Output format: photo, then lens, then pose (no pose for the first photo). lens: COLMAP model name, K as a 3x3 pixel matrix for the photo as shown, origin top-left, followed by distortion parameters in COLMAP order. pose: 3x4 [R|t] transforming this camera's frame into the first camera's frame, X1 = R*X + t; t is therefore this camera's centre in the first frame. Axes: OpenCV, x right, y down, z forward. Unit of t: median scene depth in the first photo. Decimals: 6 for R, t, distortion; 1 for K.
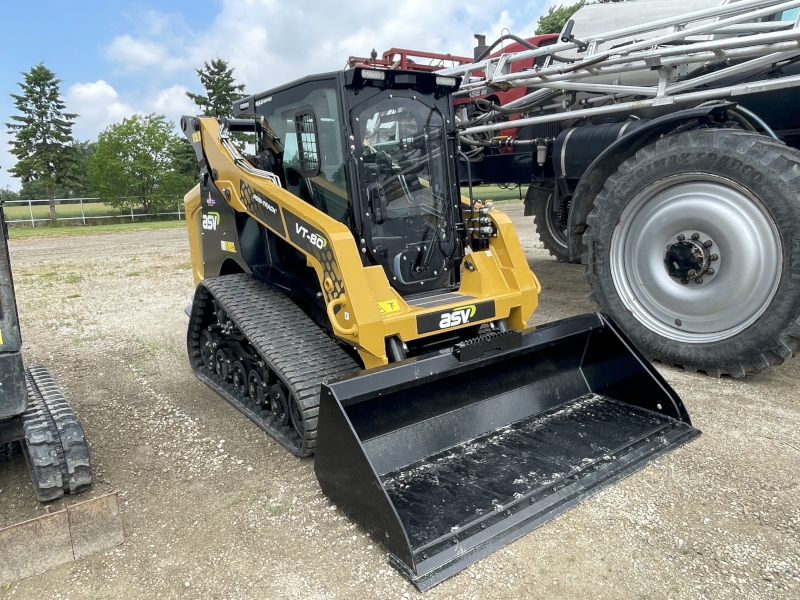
lens RADIAL K [[563.2, 0, 402.5], [0, 563.2, 298.0], [0, 0, 1]] dist [0.000927, -0.003393]
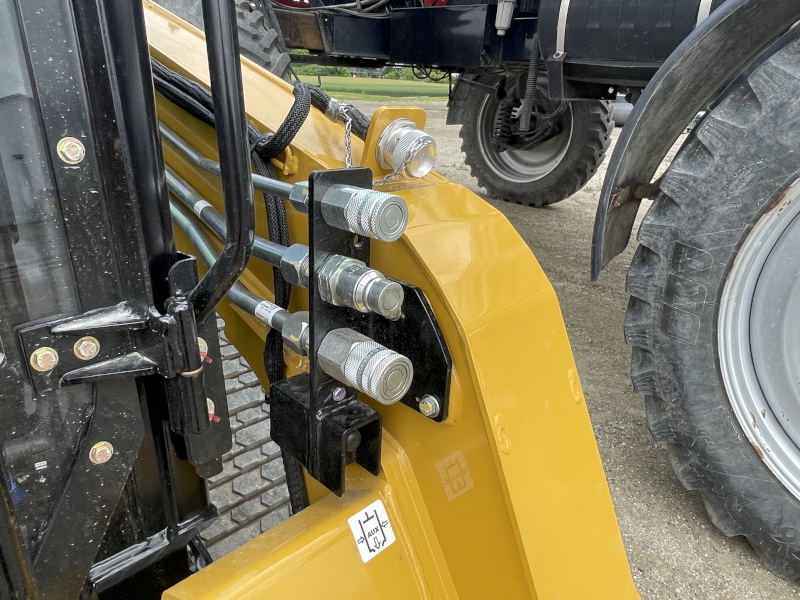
lens RADIAL K [[563.2, 0, 393.2], [0, 563.2, 302.7], [0, 0, 1]] dist [0.000927, -0.003393]
pose [[0.985779, 0.031383, 0.165092, 0.103562], [-0.061849, 0.981205, 0.182787, -0.119557], [-0.156253, -0.190398, 0.969192, 0.678616]]
